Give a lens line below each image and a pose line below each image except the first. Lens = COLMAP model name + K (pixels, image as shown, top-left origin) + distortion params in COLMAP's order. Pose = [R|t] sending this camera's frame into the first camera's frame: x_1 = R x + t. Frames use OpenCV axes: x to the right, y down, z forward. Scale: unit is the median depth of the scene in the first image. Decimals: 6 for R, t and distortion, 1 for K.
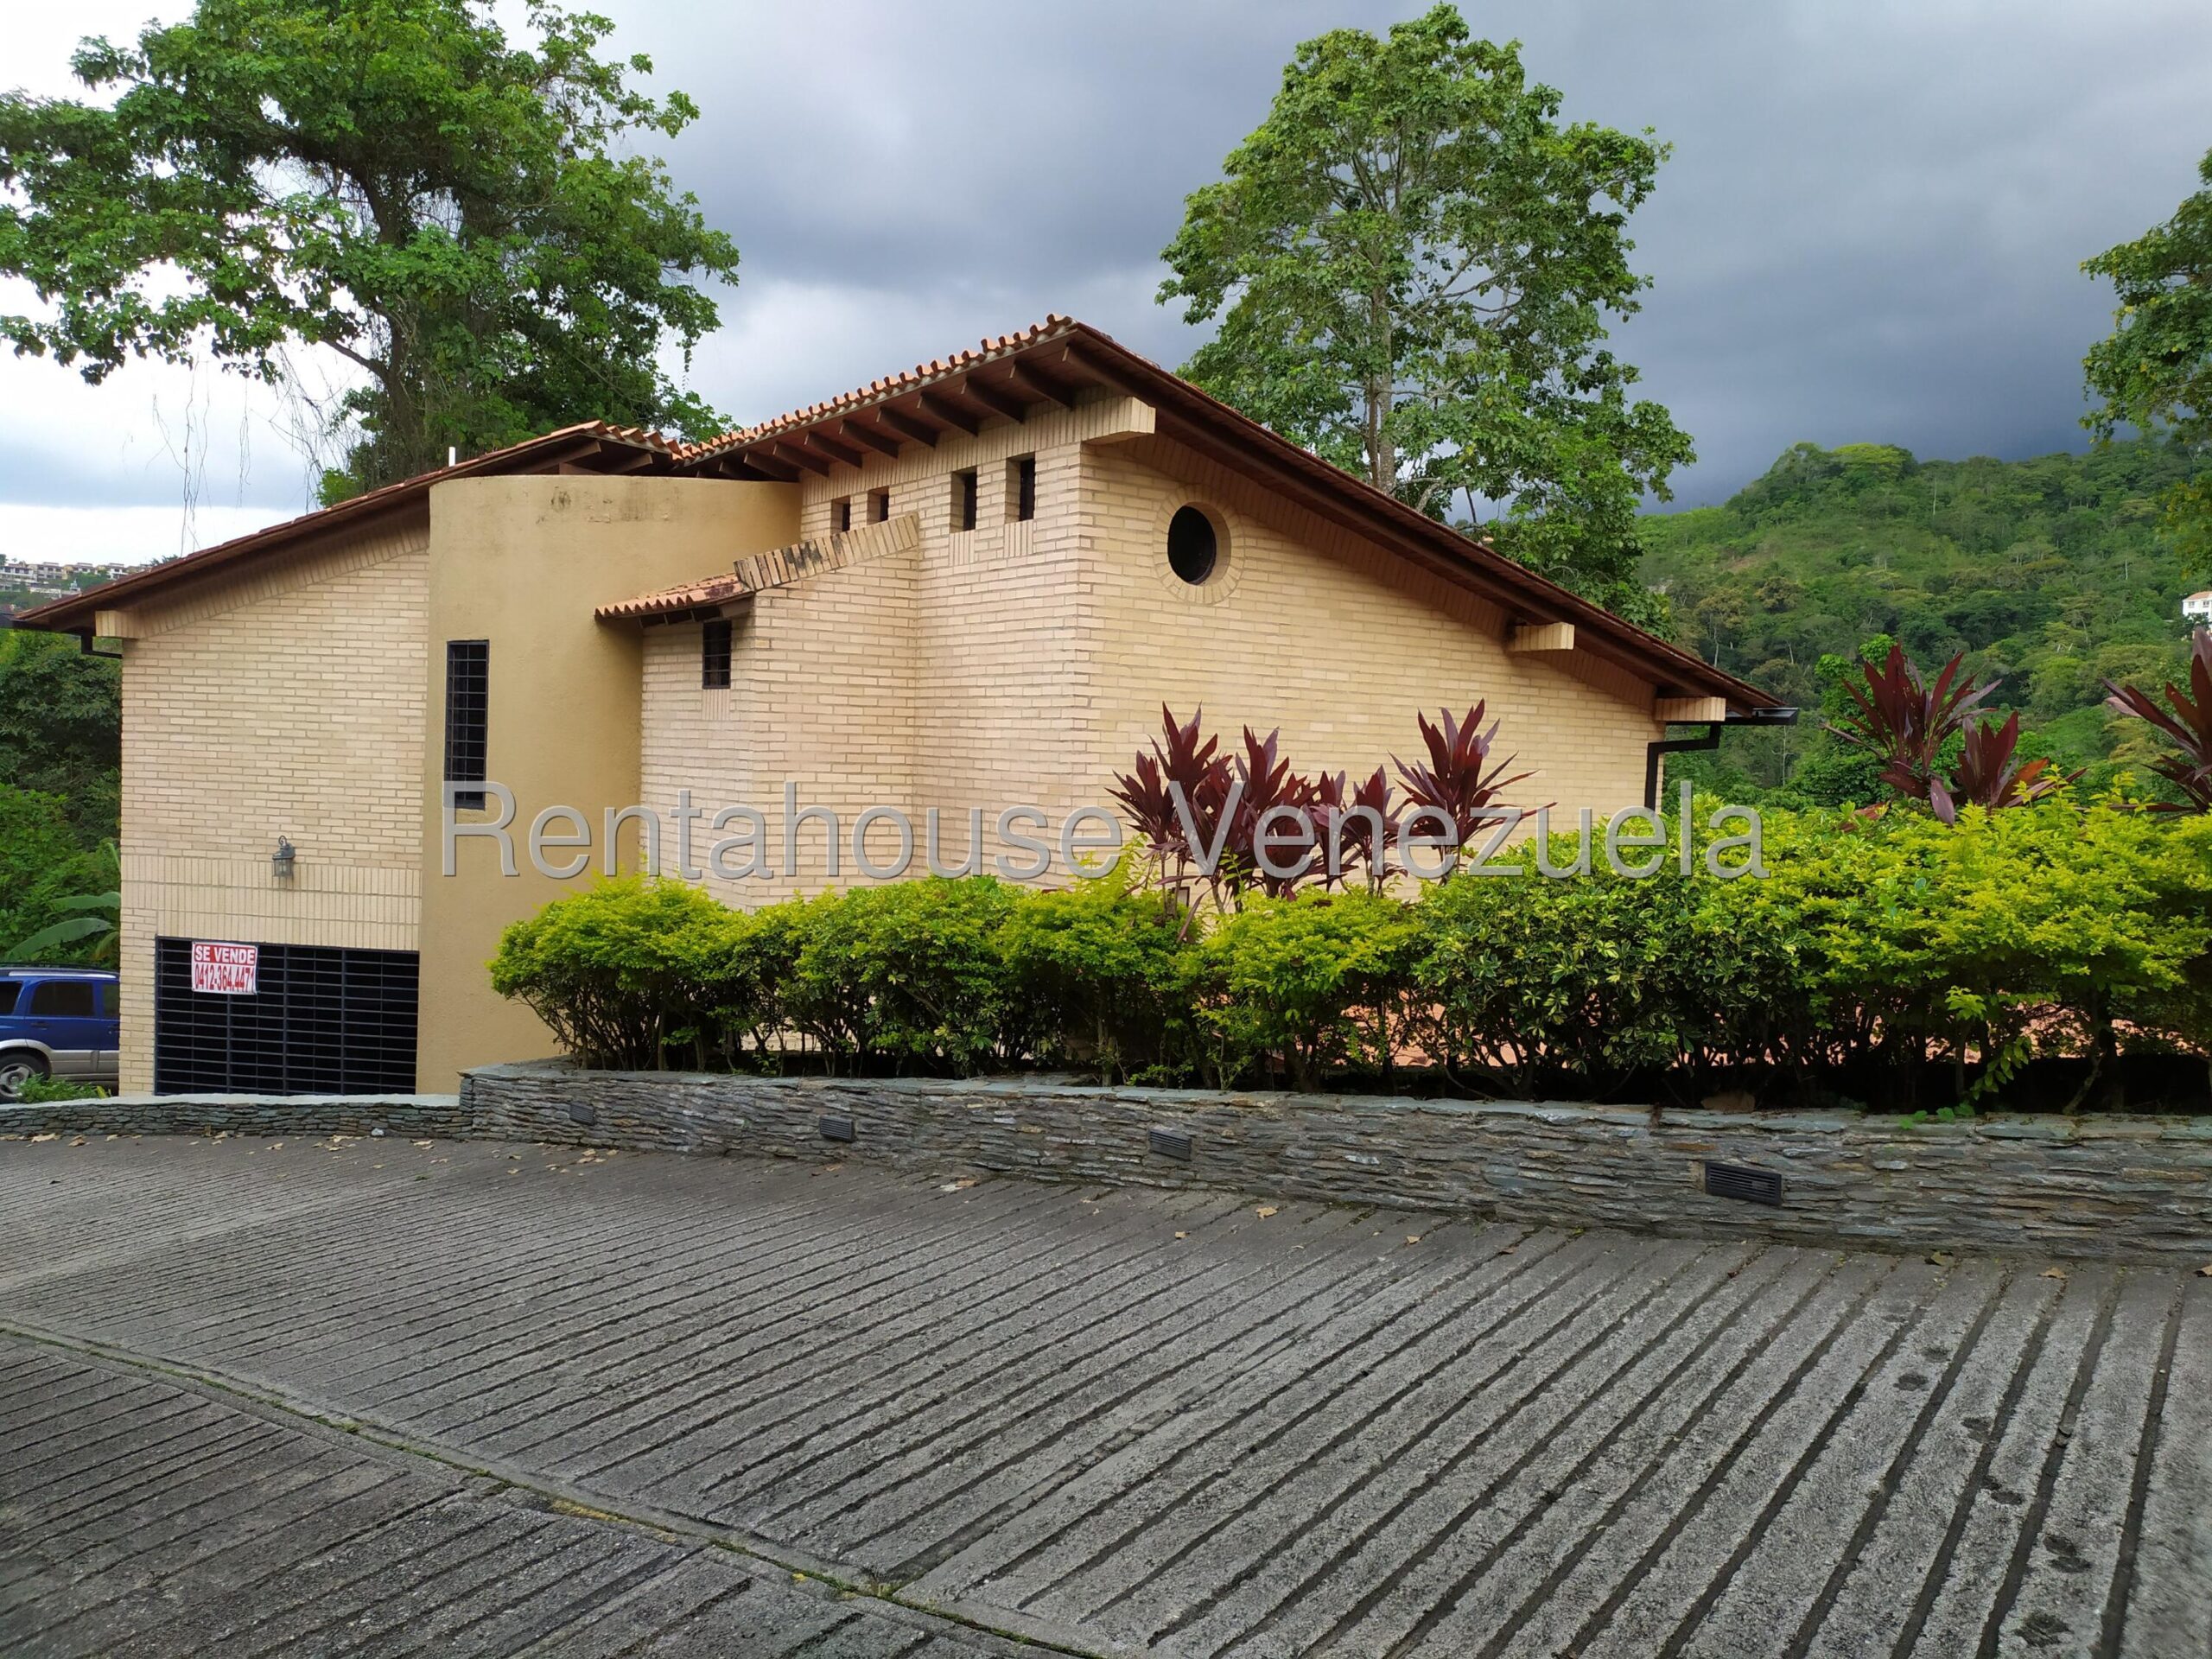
lens RADIAL K [[1669.1, 0, 1109.5], [0, 1669.1, 833.3], [0, 0, 1]] dist [0.069337, -0.058839]
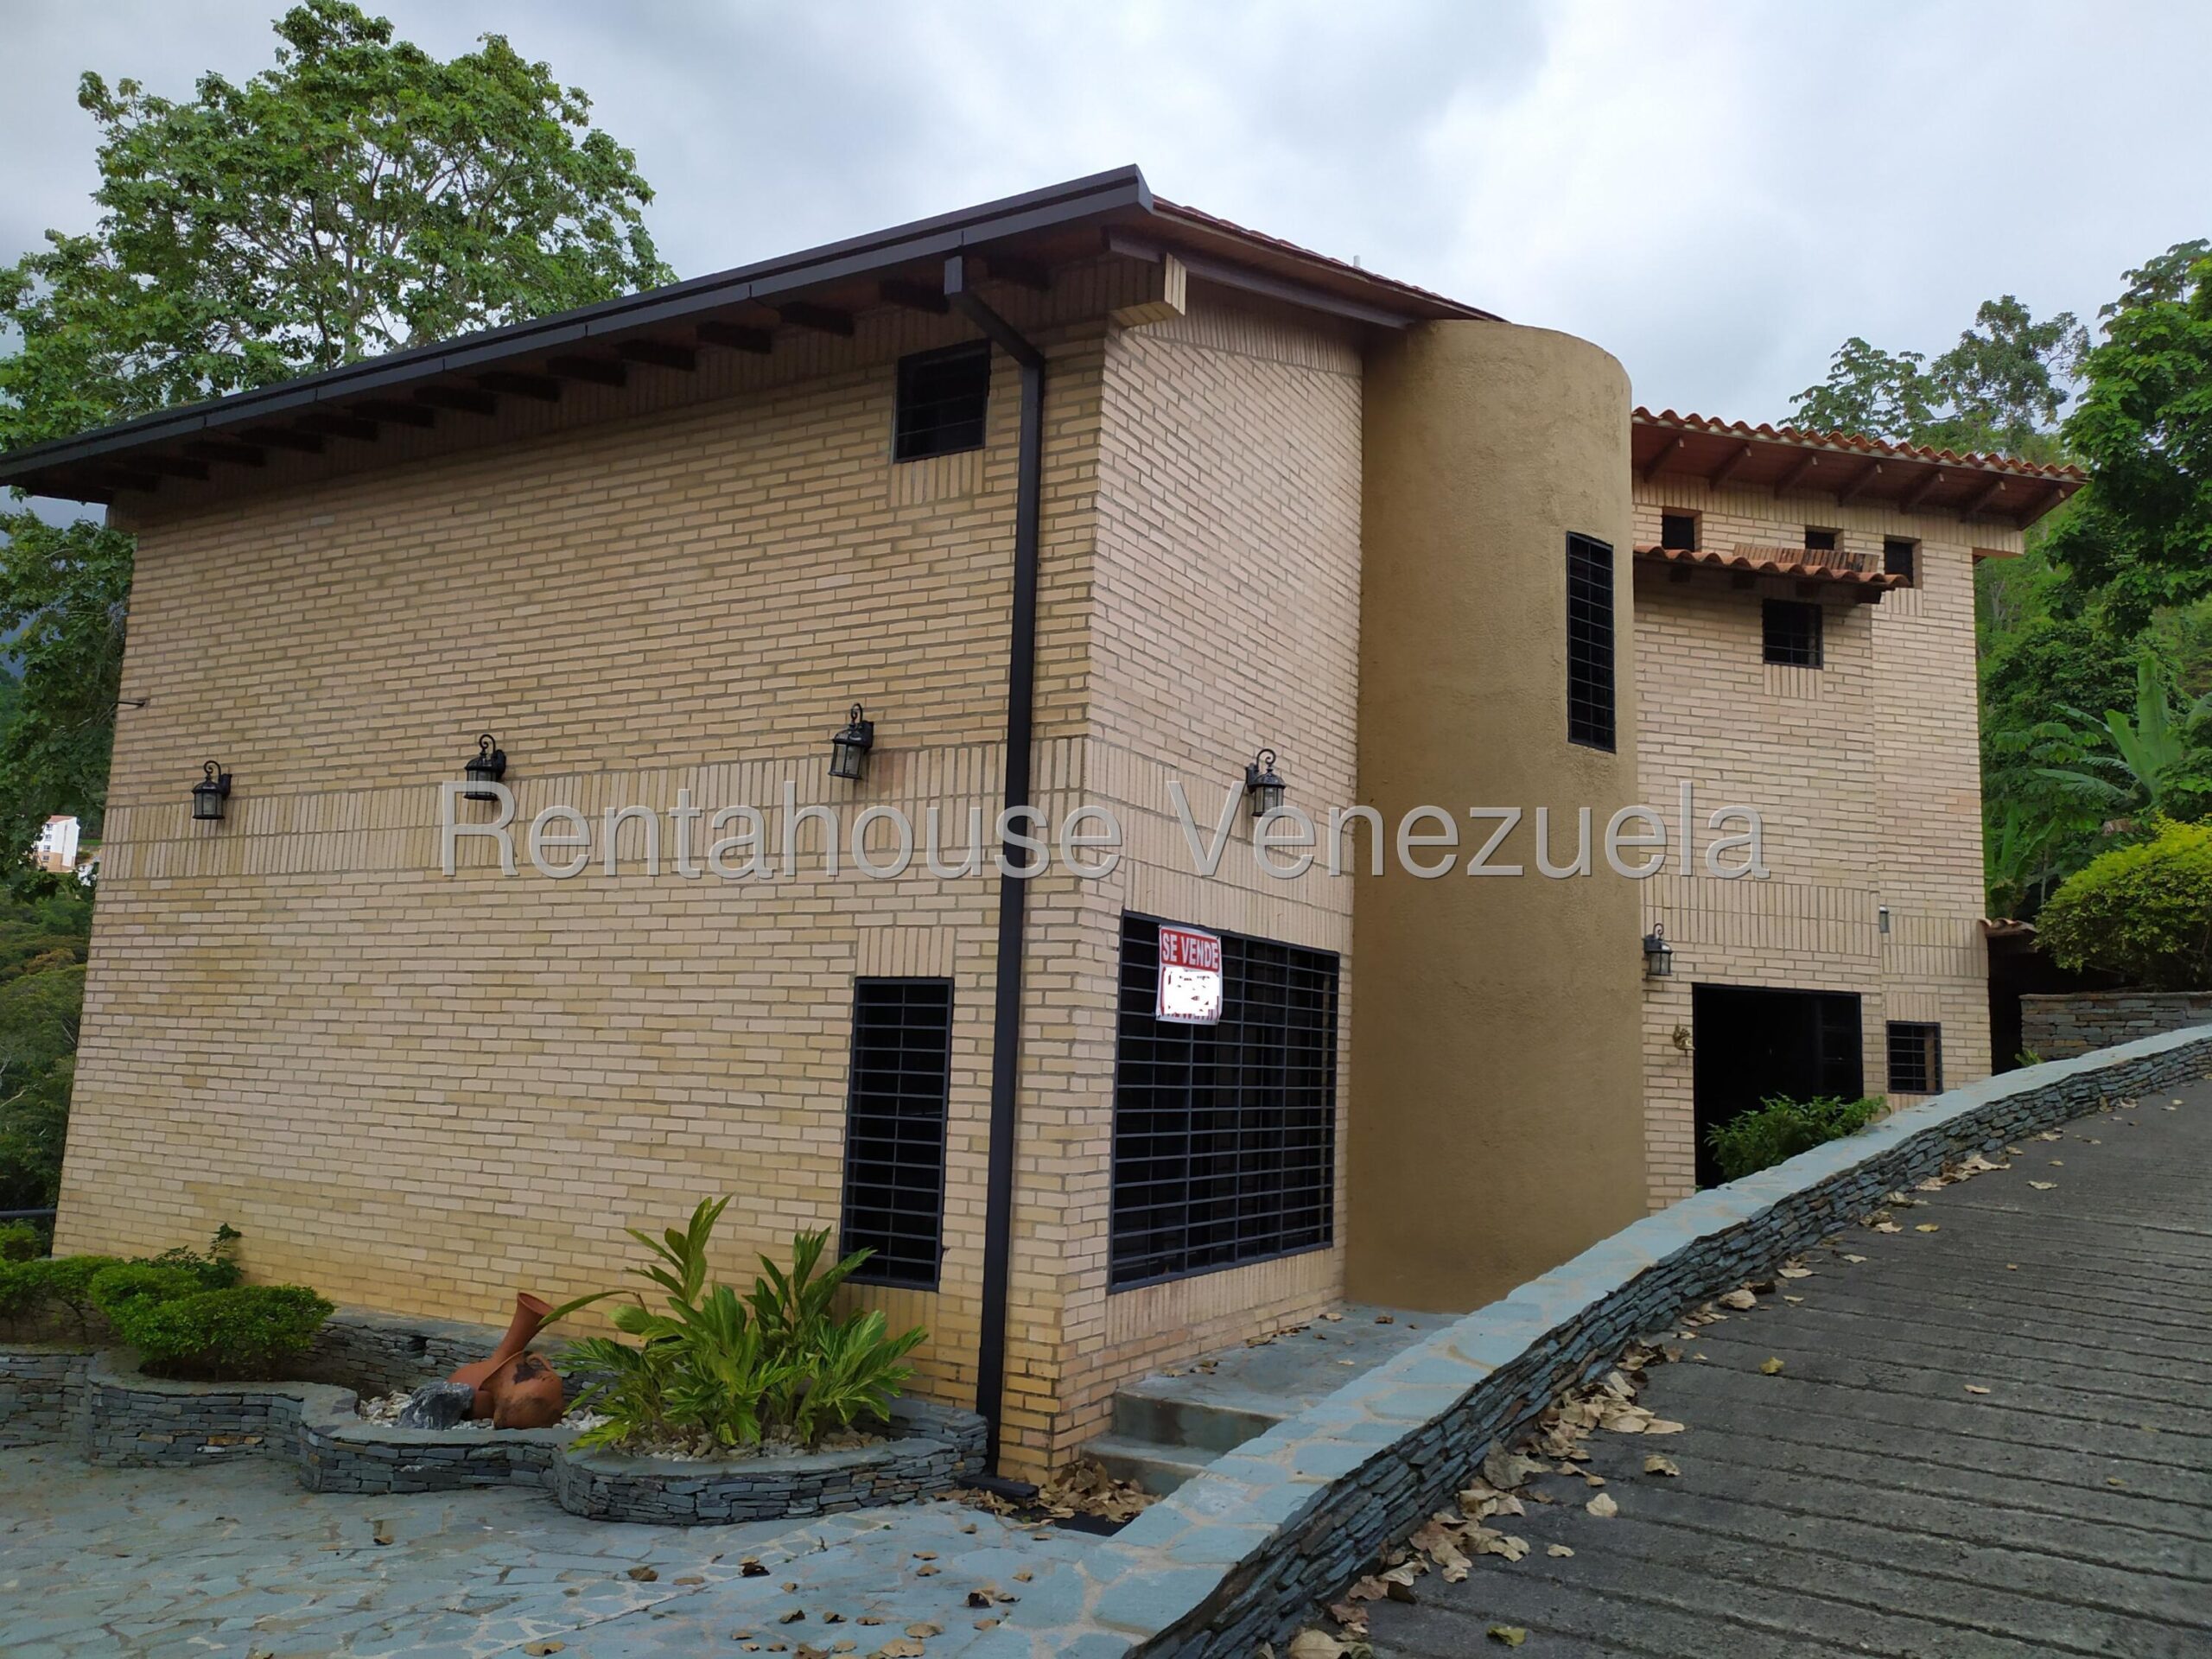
lens RADIAL K [[1669.1, 0, 1114.5], [0, 1669.1, 810.9], [0, 0, 1]] dist [0.069337, -0.058839]
pose [[0.321084, 0.111596, 0.940453, -1.267296], [0.015960, 0.992255, -0.123192, 0.113441], [-0.946916, 0.054565, 0.316816, 1.043074]]
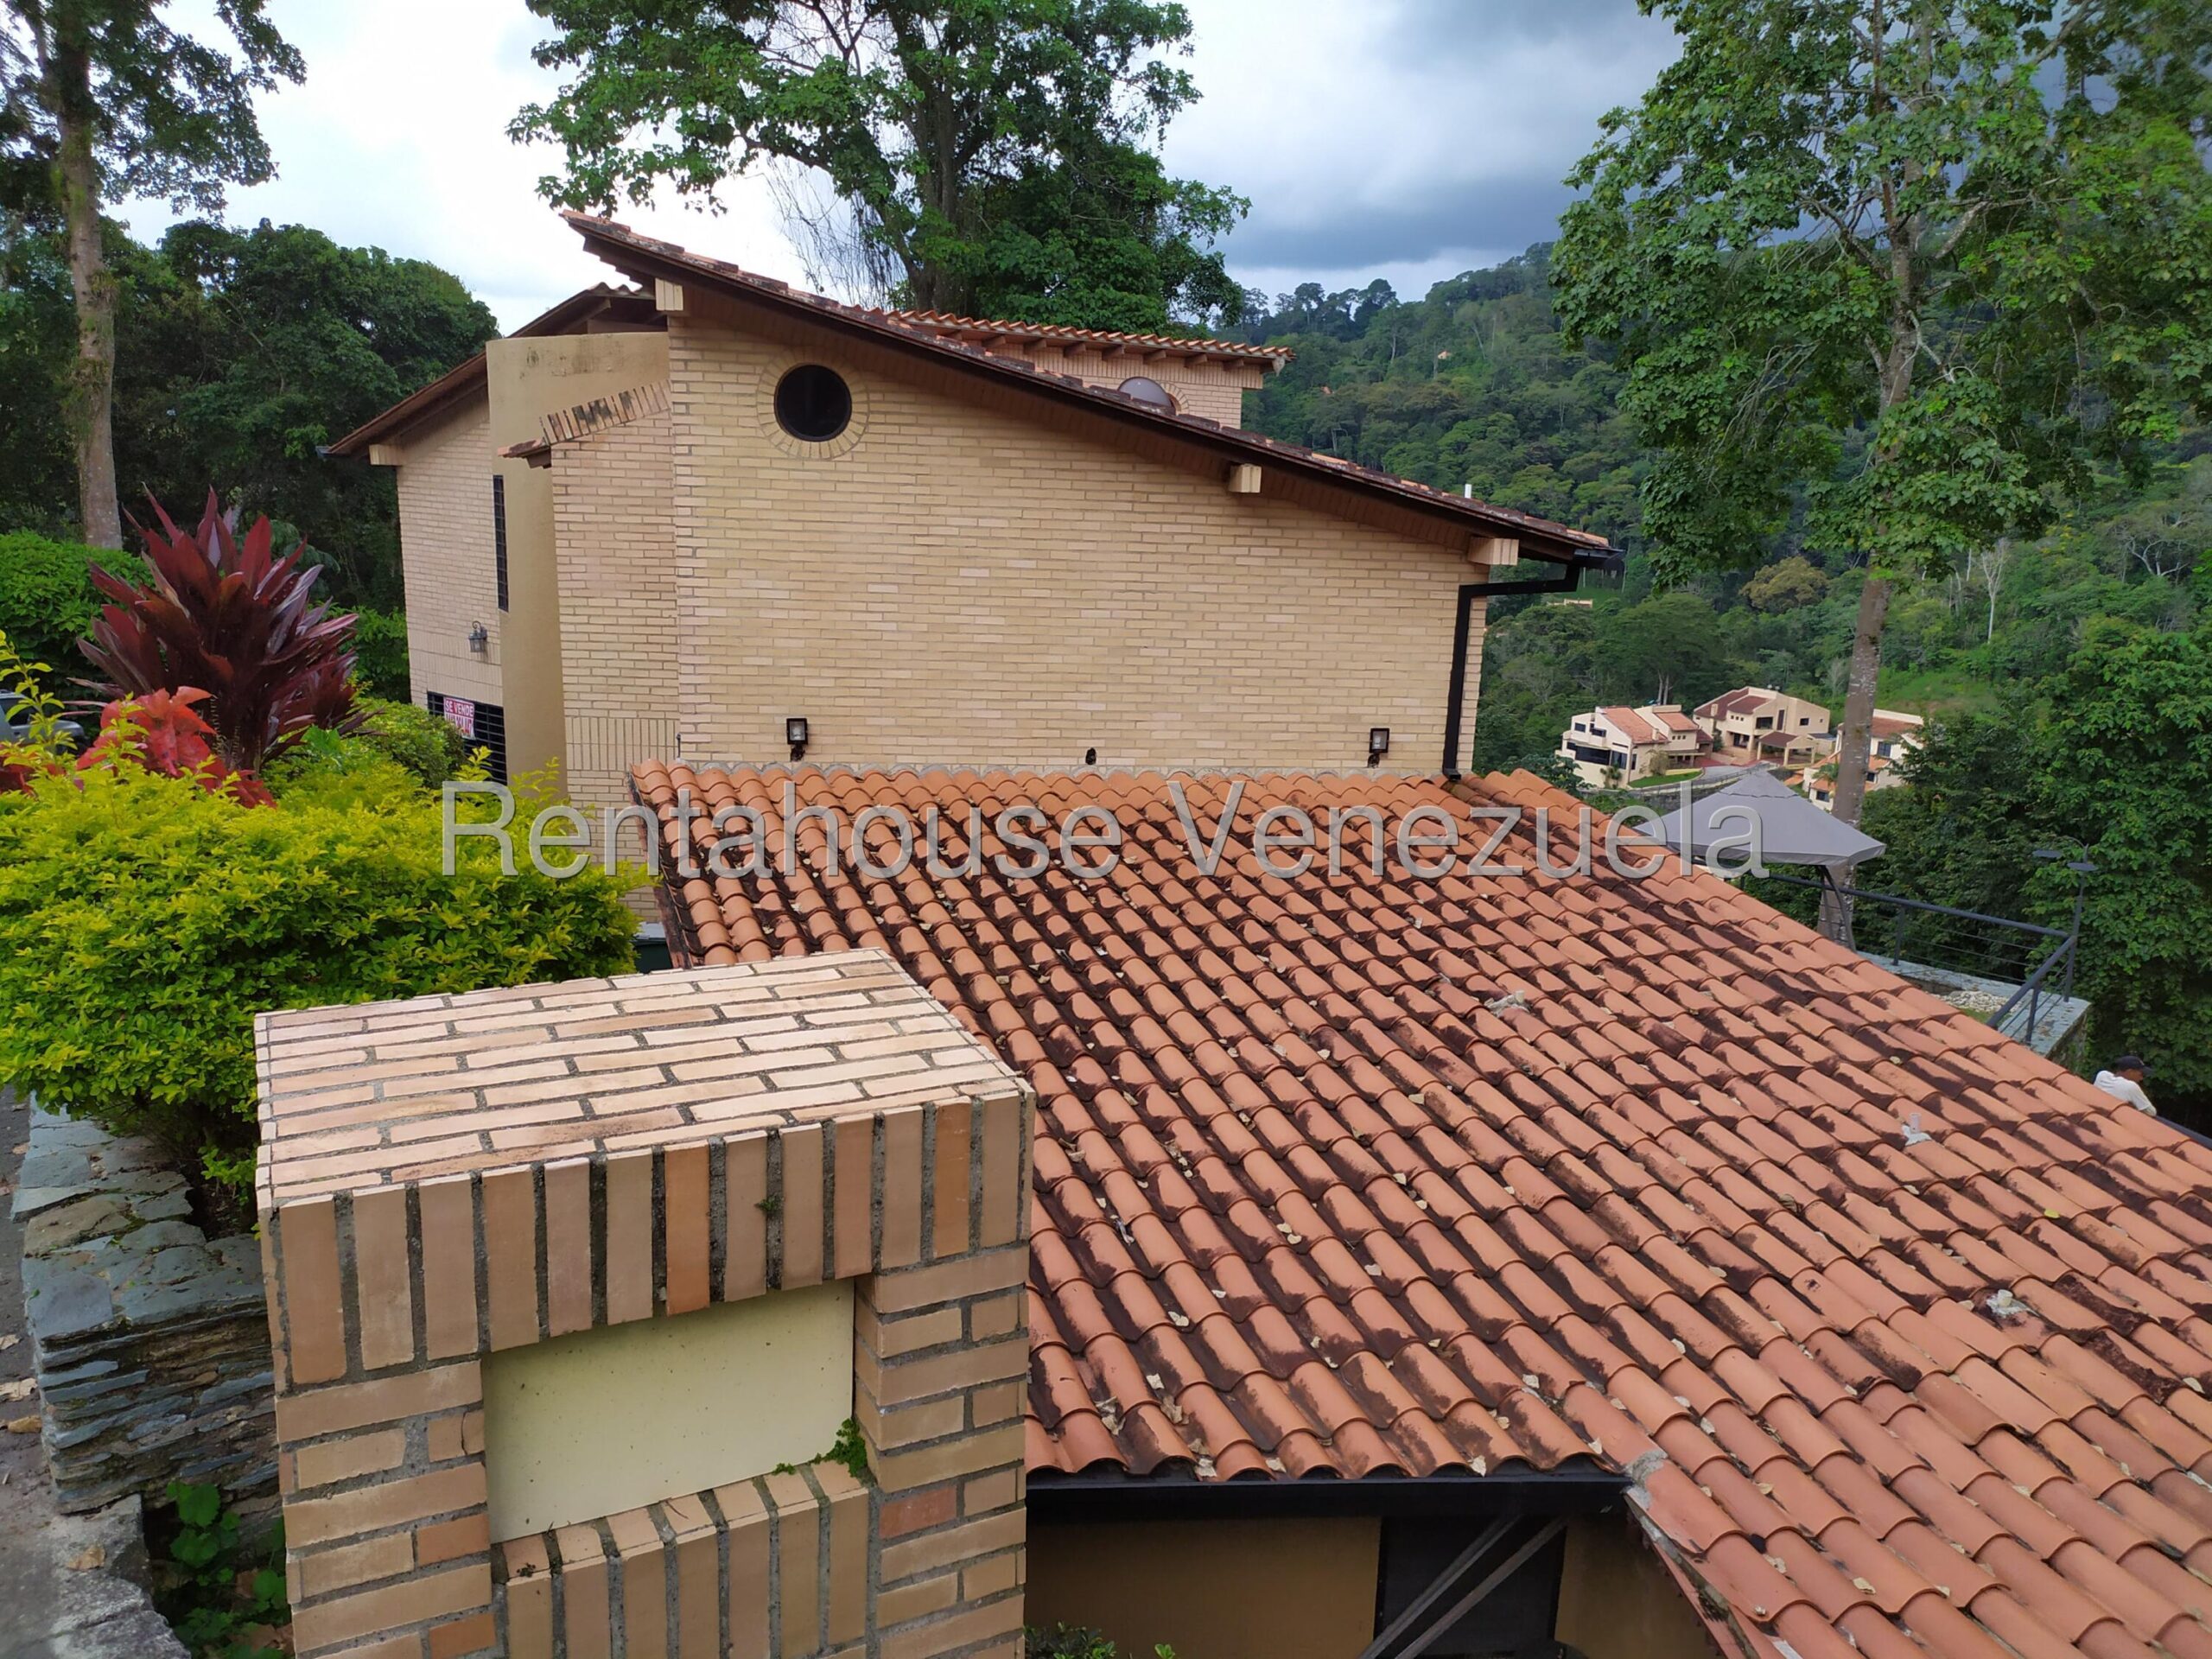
lens RADIAL K [[1669.1, 0, 1101.3], [0, 1669.1, 835.8], [0, 0, 1]] dist [0.069337, -0.058839]
pose [[0.874905, 0.102261, -0.473376, 0.680073], [-0.028924, 0.986741, 0.159703, -0.067548], [0.483431, -0.126033, 0.866262, 0.104028]]
